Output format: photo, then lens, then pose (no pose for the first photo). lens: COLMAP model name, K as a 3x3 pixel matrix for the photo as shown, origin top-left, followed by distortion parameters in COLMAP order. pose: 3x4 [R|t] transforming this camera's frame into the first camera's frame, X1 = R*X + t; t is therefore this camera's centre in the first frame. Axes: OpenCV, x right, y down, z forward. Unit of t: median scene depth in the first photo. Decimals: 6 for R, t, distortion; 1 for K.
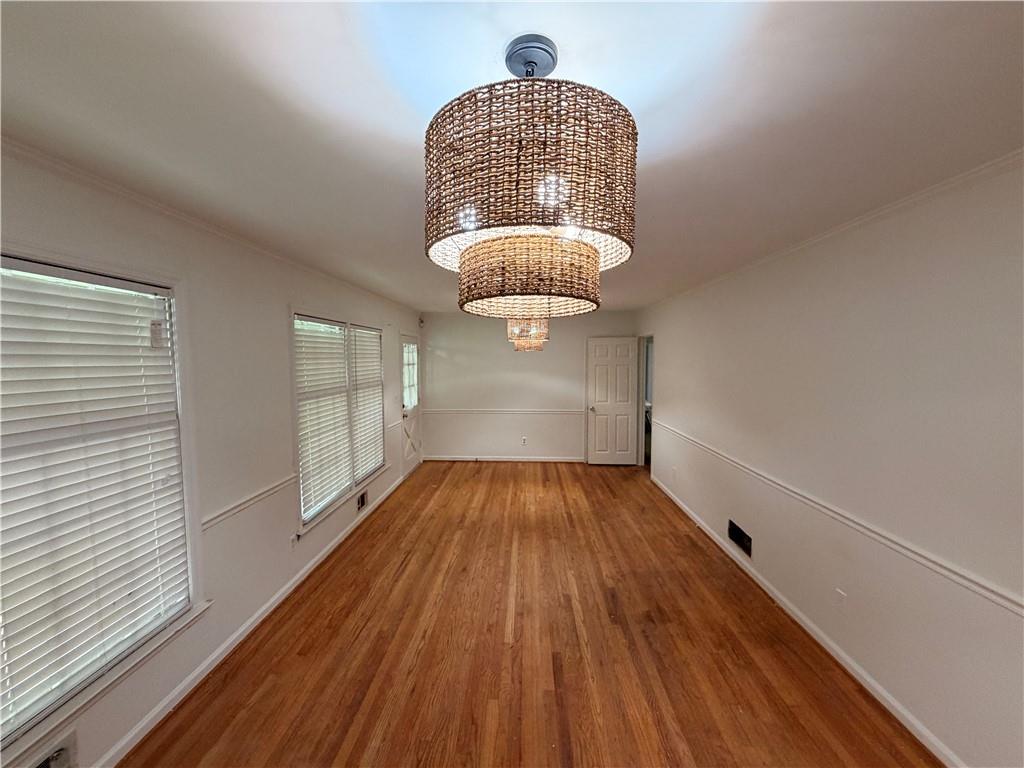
lens RADIAL K [[409.2, 0, 512.0], [0, 409.2, 384.0], [0, 0, 1]] dist [-0.002497, 0.000122]
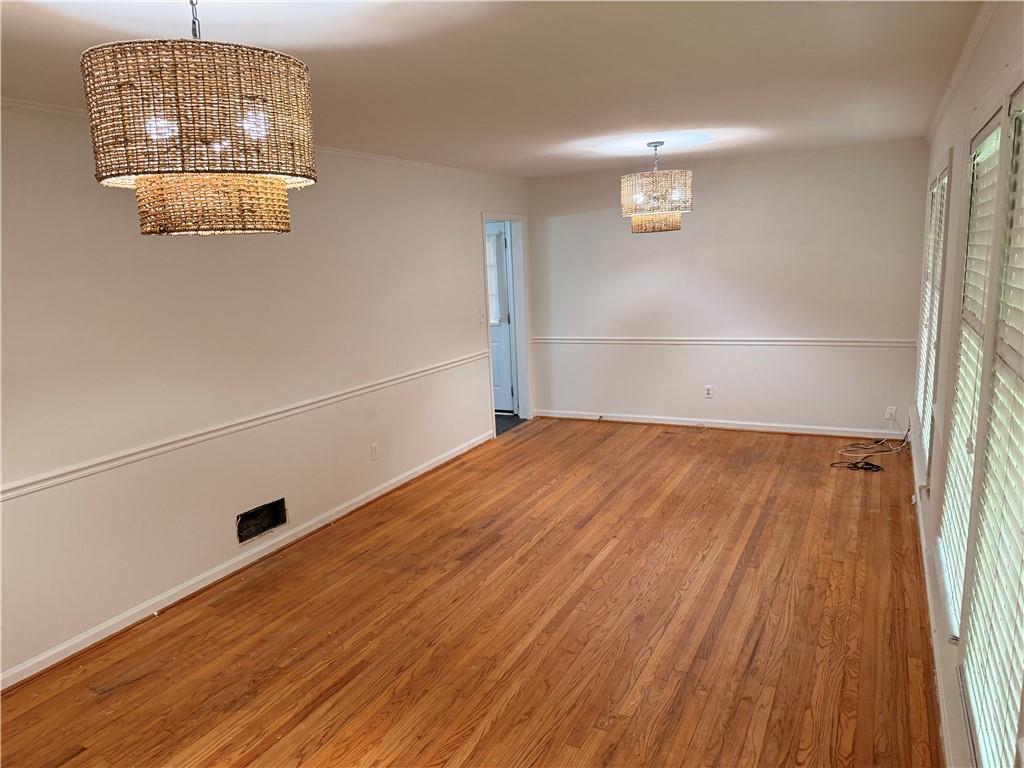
lens RADIAL K [[709.0, 0, 512.0], [0, 709.0, 384.0], [0, 0, 1]] dist [0.000895, -0.000841]
pose [[-0.907091, -0.028246, 0.419985, -0.367321], [0.078533, 0.968871, 0.234779, -0.117555], [-0.413543, 0.245948, -0.876637, 1.886519]]
